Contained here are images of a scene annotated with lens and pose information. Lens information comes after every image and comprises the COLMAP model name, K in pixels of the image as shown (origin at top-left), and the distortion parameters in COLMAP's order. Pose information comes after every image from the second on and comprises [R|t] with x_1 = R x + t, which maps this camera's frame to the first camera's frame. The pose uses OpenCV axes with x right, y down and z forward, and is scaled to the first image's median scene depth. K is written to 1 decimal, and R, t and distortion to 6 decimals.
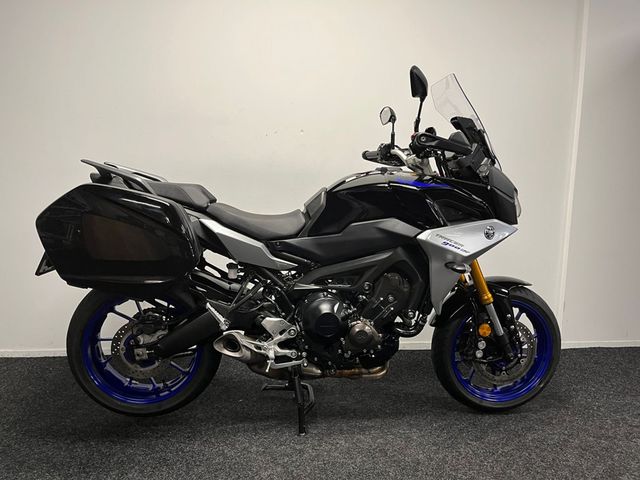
lens RADIAL K [[484.0, 0, 318.3], [0, 484.0, 241.0], [0, 0, 1]] dist [0.085366, -0.112524]
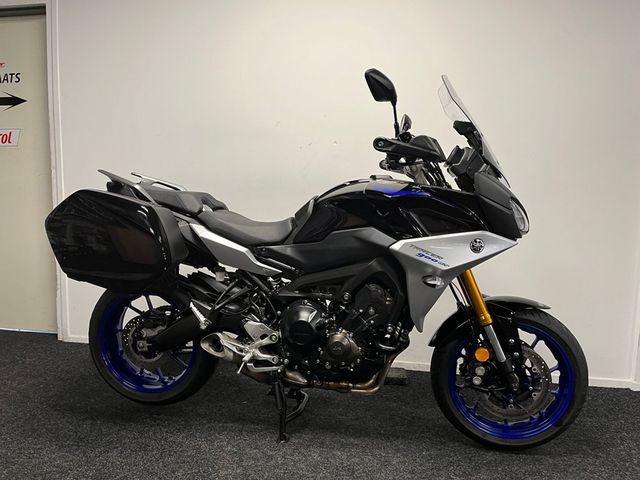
lens RADIAL K [[484.0, 0, 316.8], [0, 484.0, 240.2], [0, 0, 1]] dist [0.085366, -0.112524]
pose [[0.960209, 0.028800, -0.277794, 0.302396], [-0.038515, 0.998820, -0.029579, 0.010904], [0.276614, 0.039101, 0.960185, 0.043828]]
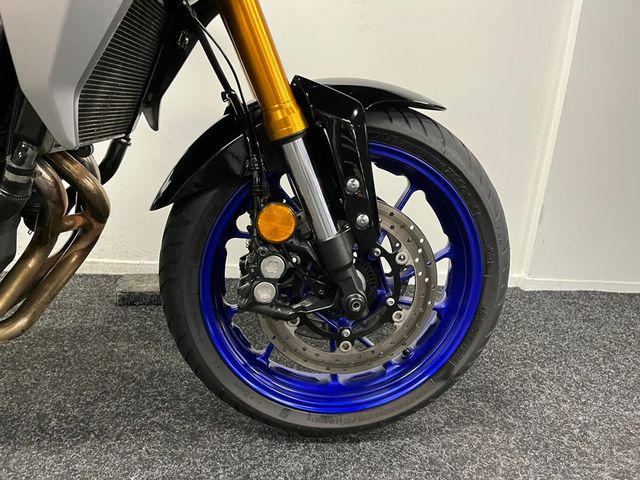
lens RADIAL K [[484.0, 0, 323.5], [0, 484.0, 241.9], [0, 0, 1]] dist [0.085366, -0.112524]
pose [[0.998363, 0.053178, 0.021077, 0.378444], [-0.055586, 0.988871, 0.138000, 0.153350], [-0.013504, -0.138946, 0.990208, 0.697813]]
